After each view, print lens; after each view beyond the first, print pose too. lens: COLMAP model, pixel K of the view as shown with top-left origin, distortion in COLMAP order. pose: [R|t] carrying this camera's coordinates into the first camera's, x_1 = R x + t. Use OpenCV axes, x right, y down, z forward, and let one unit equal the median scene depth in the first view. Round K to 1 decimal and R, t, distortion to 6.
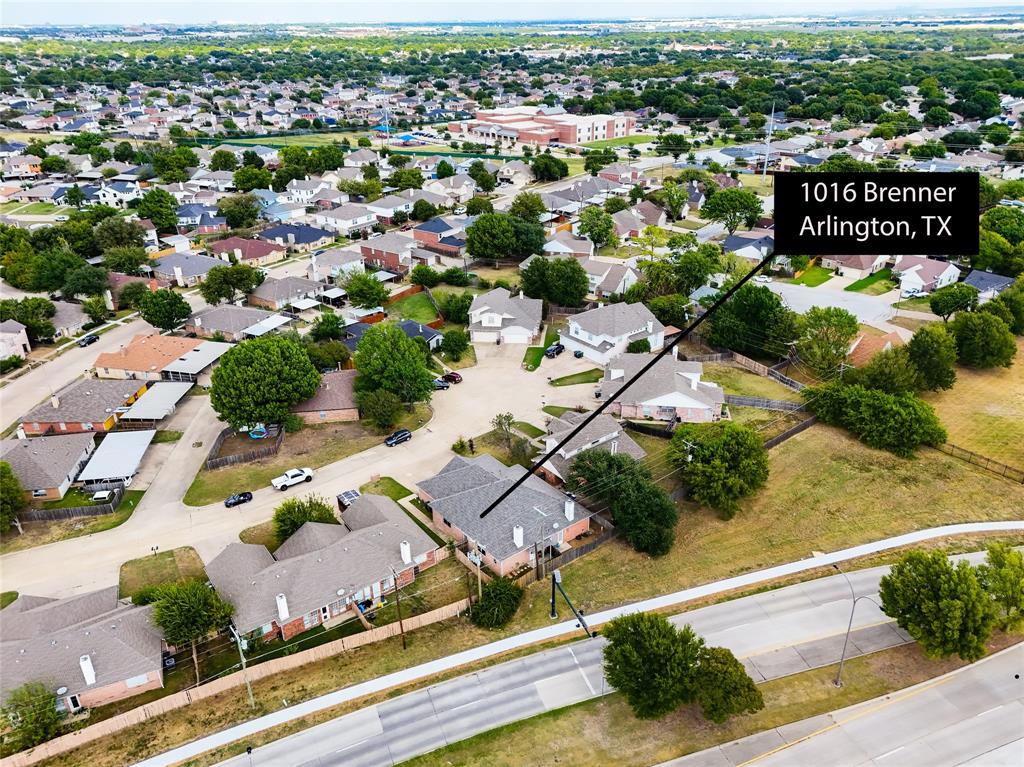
lens RADIAL K [[750.3, 0, 510.4], [0, 750.3, 384.0], [0, 0, 1]] dist [0.097259, -0.106701]
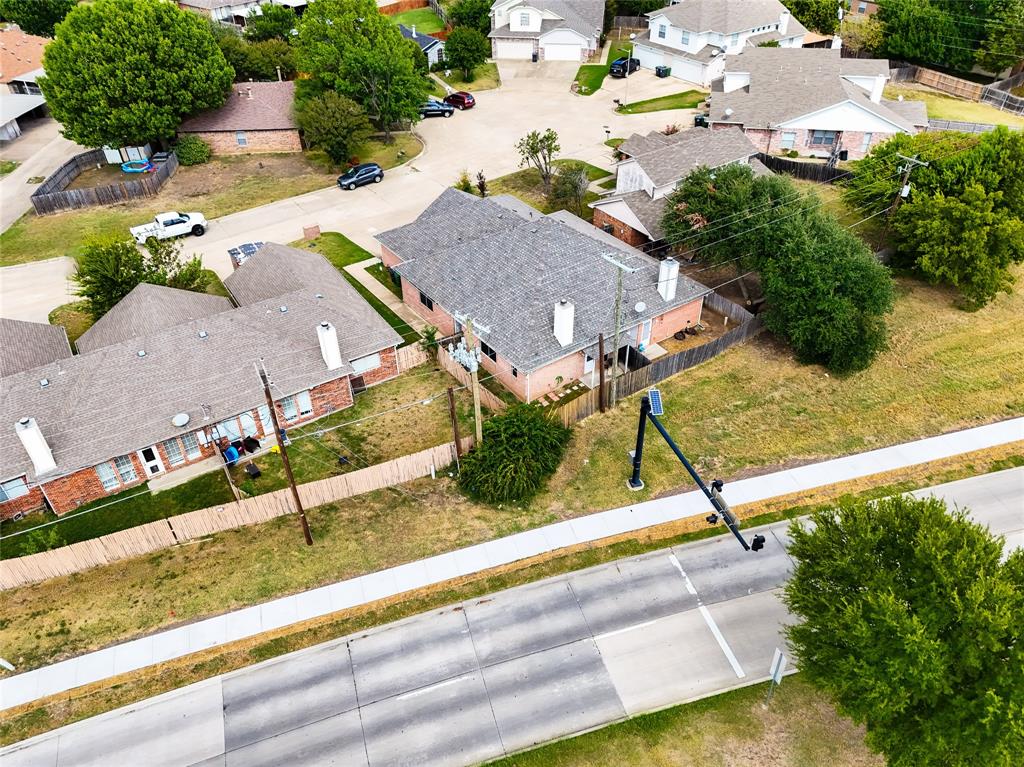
lens RADIAL K [[750.3, 0, 510.4], [0, 750.3, 384.0], [0, 0, 1]] dist [0.097259, -0.106701]
pose [[0.998663, 0.030843, -0.041488, -0.002600], [-0.021683, 0.978427, 0.205451, 0.140160], [0.046930, -0.204276, 0.977788, 0.511872]]
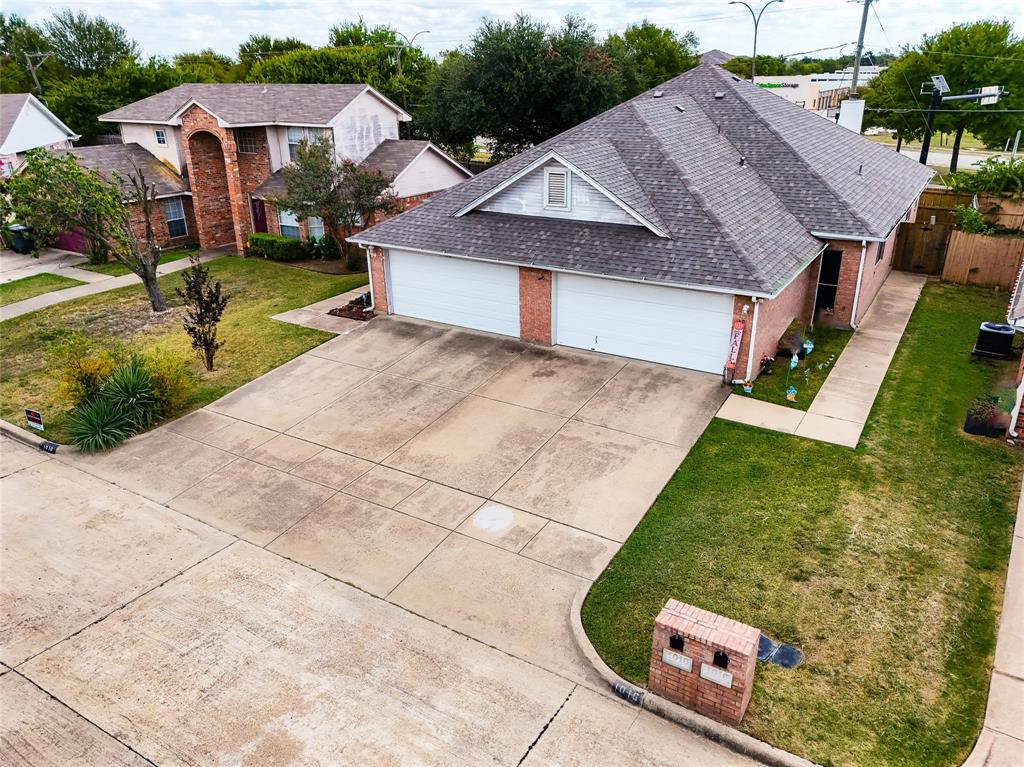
lens RADIAL K [[750.3, 0, 510.4], [0, 750.3, 384.0], [0, 0, 1]] dist [0.097259, -0.106701]
pose [[-0.338956, -0.343895, 0.875697, -0.289674], [0.431010, 0.770610, 0.469458, 0.055880], [-0.836265, 0.536560, -0.112980, 1.222238]]
